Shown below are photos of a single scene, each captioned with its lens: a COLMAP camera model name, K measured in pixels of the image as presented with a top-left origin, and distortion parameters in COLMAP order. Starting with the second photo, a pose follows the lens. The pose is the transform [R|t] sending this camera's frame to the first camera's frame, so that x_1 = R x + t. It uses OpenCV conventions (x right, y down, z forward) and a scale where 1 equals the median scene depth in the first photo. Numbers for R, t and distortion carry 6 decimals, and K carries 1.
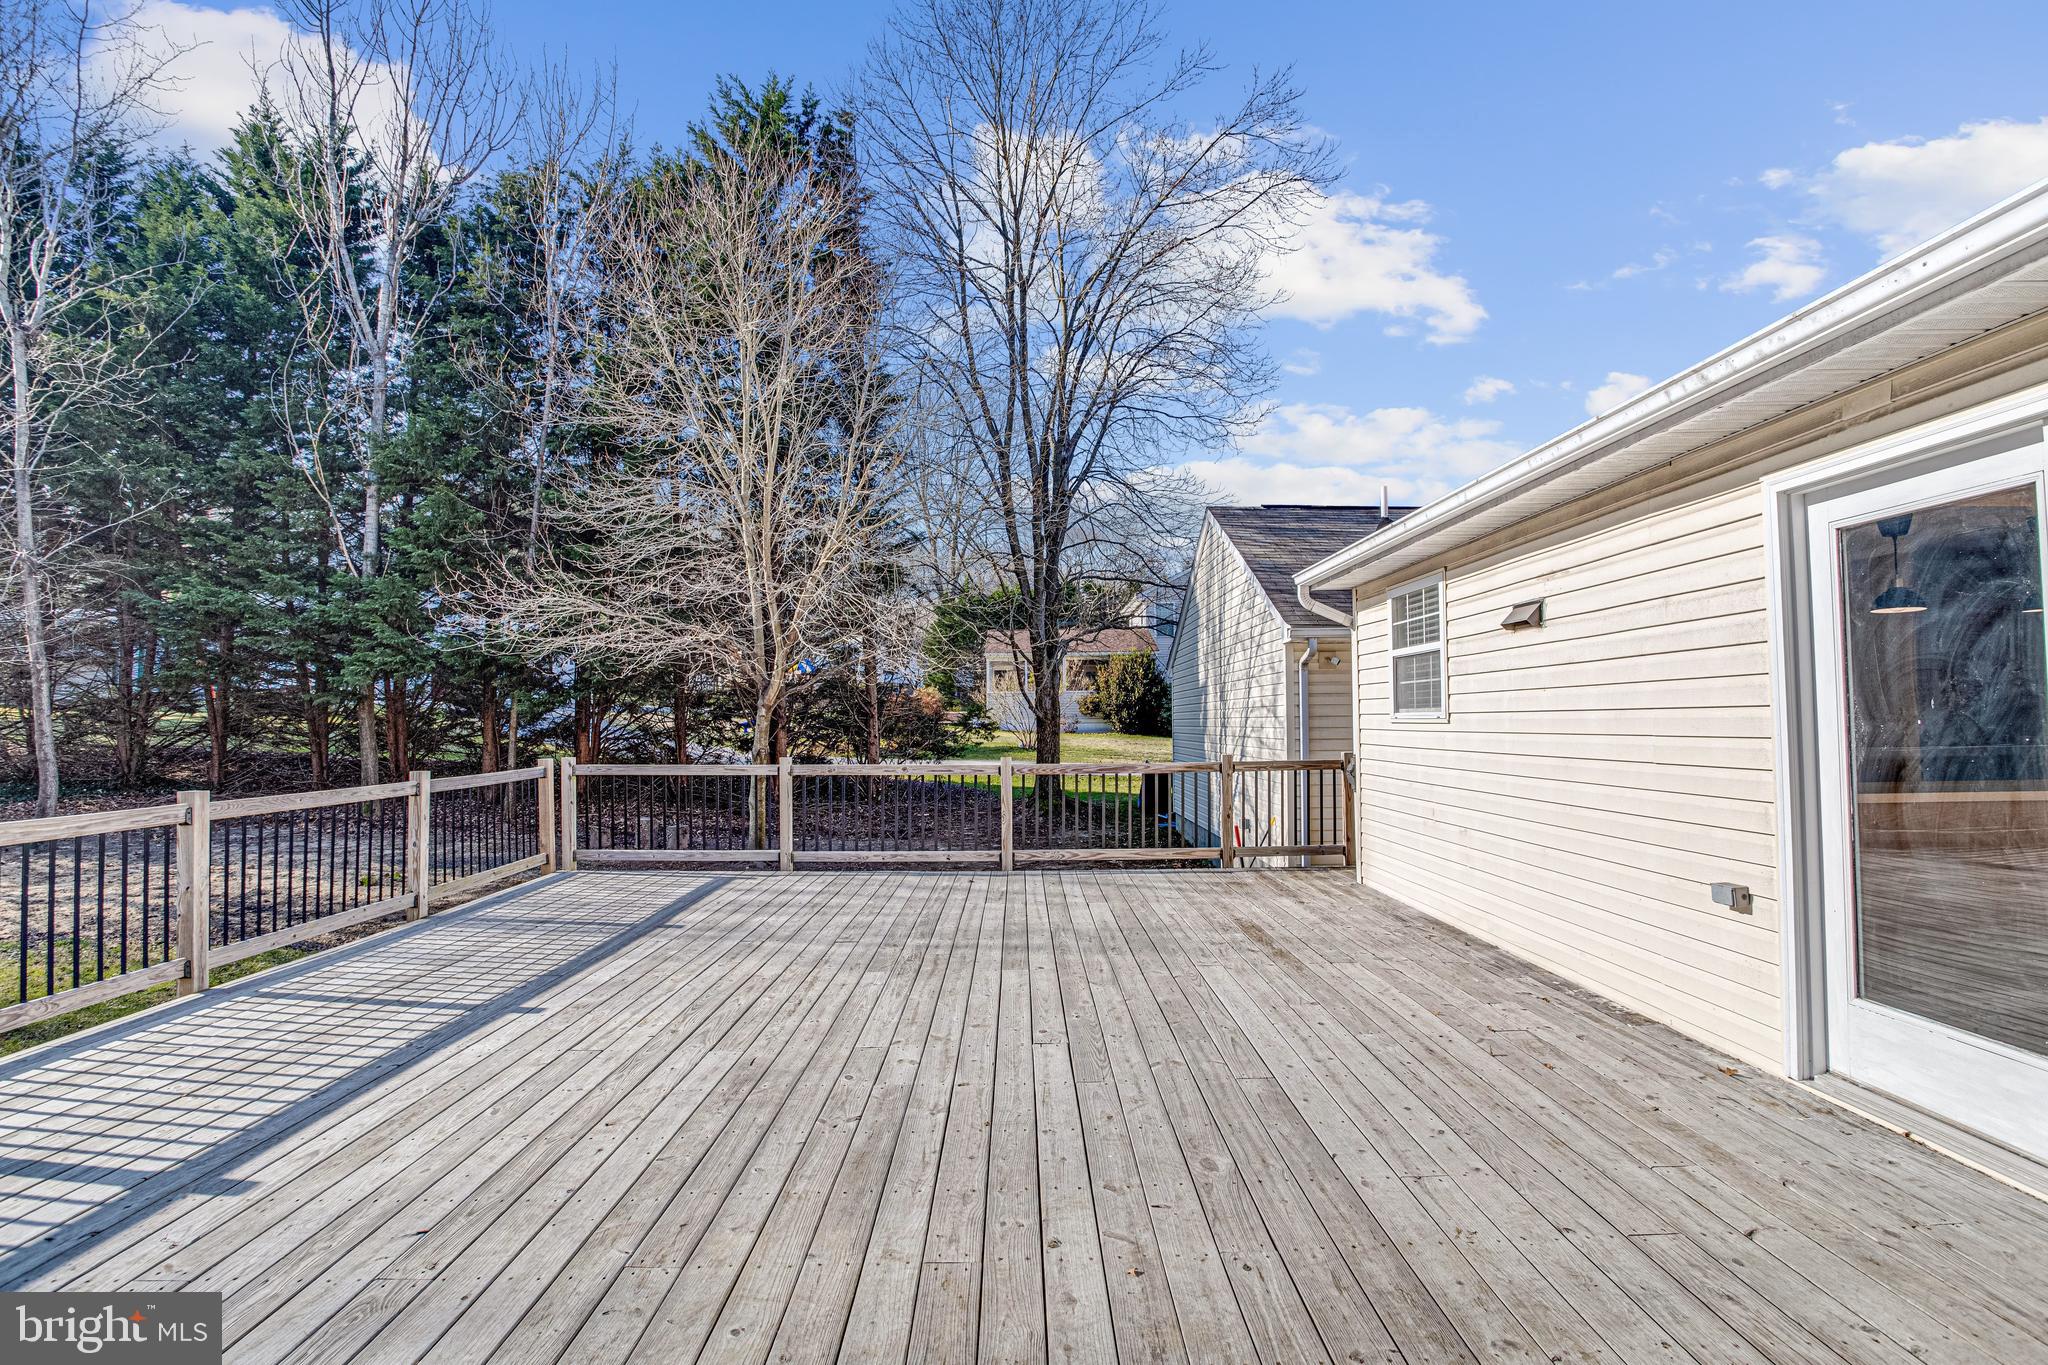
lens RADIAL K [[972.8, 0, 1024.0], [0, 972.8, 682.5], [0, 0, 1]] dist [0.000616, 0.000979]
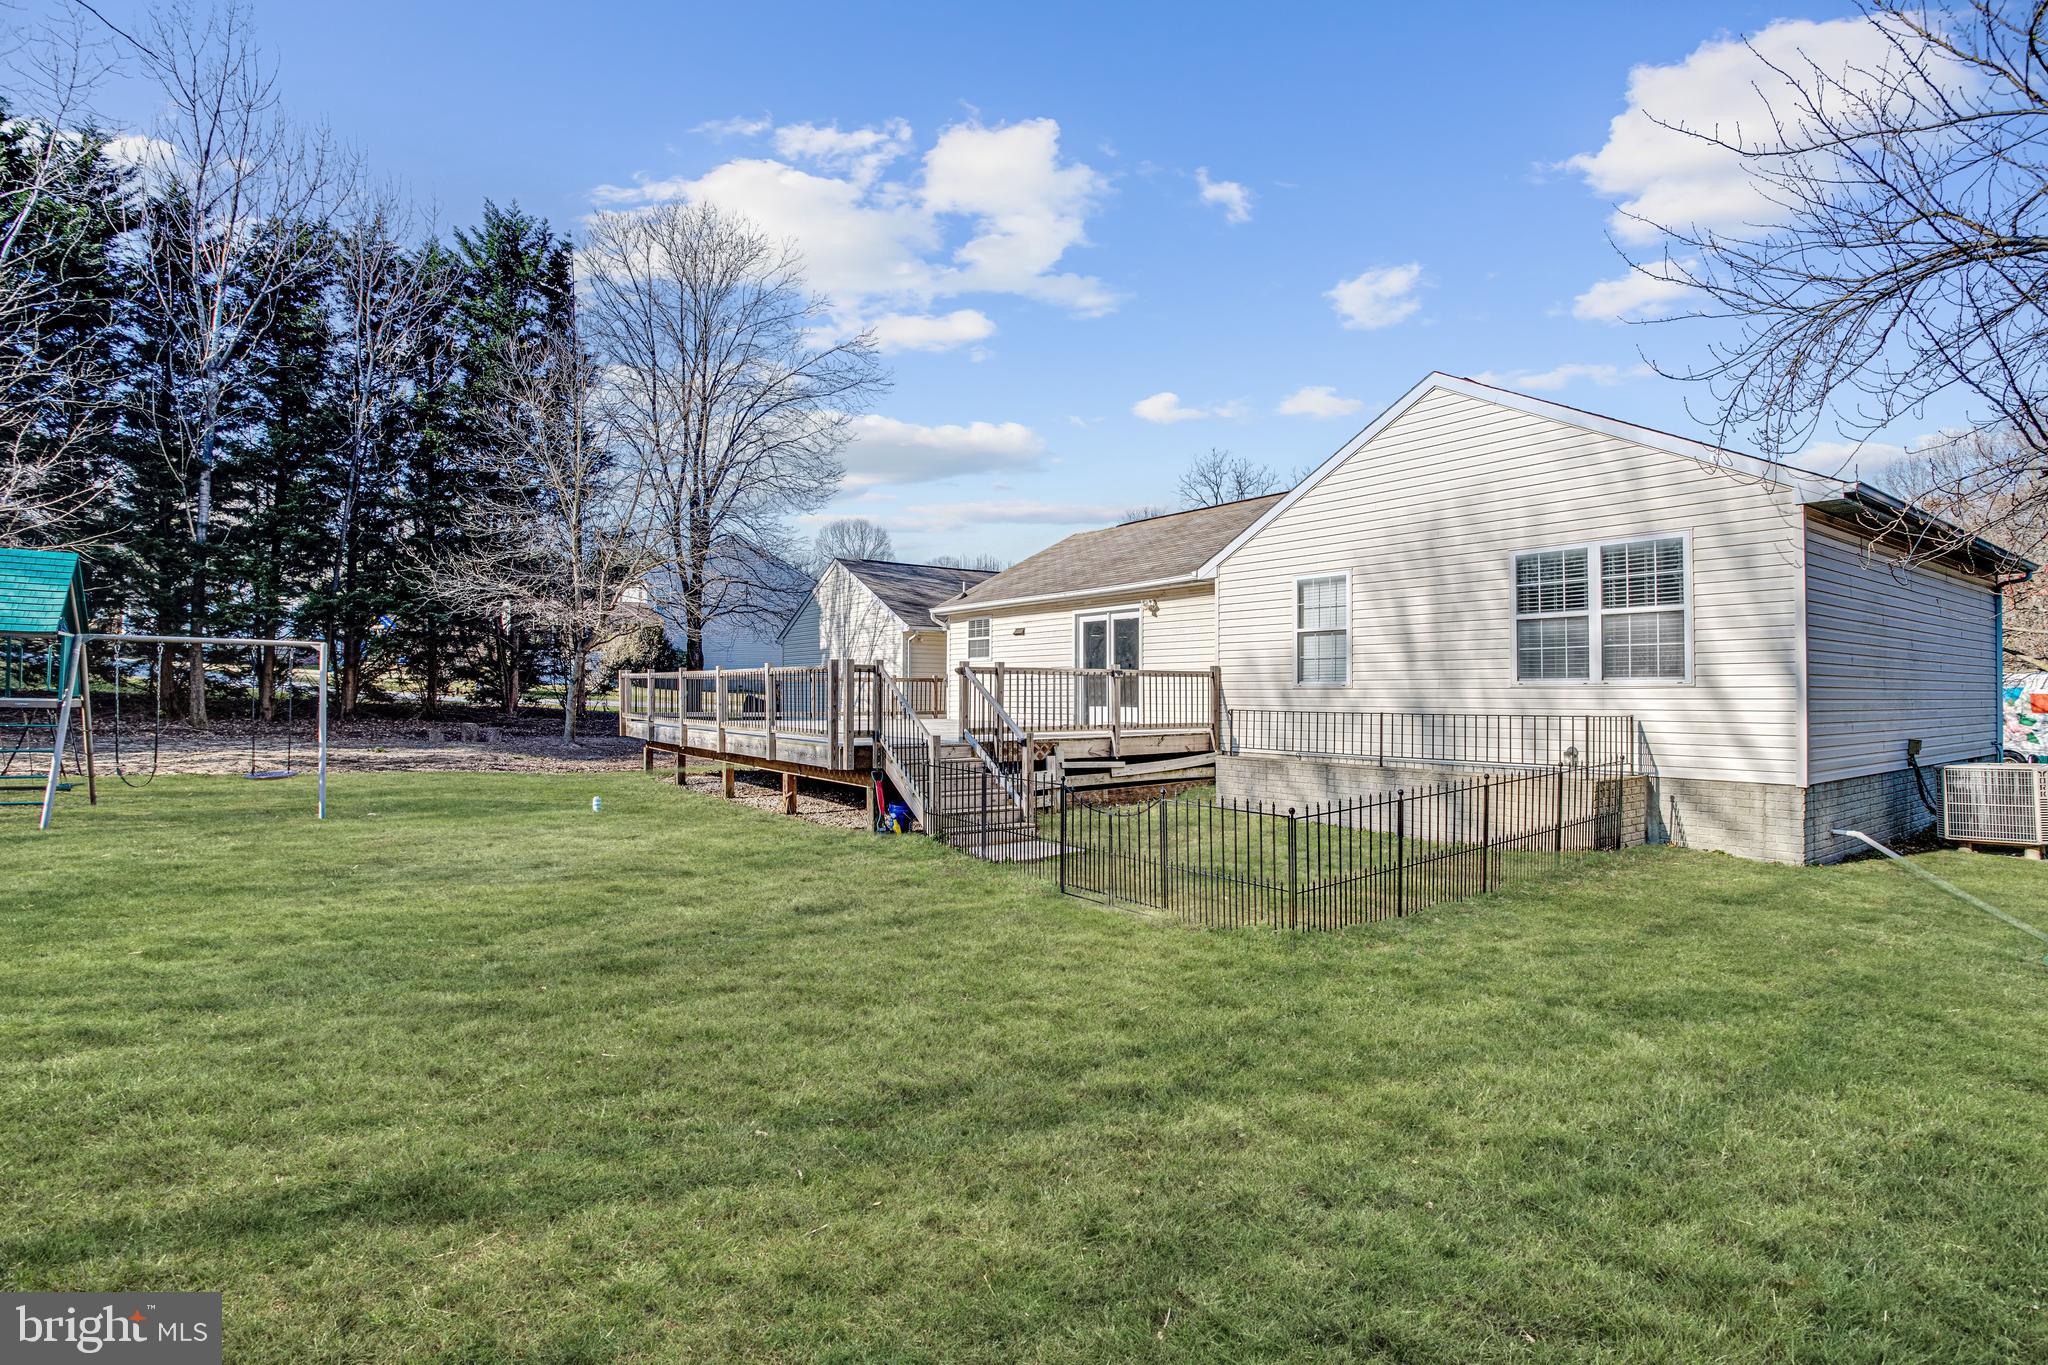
lens RADIAL K [[972.8, 0, 1024.0], [0, 972.8, 682.5], [0, 0, 1]] dist [0.000616, 0.000979]
pose [[0.799665, 0.014305, 0.600276, -1.775423], [-0.030957, 0.999369, 0.017424, 0.063265], [-0.599648, -0.032516, 0.799603, -2.086793]]
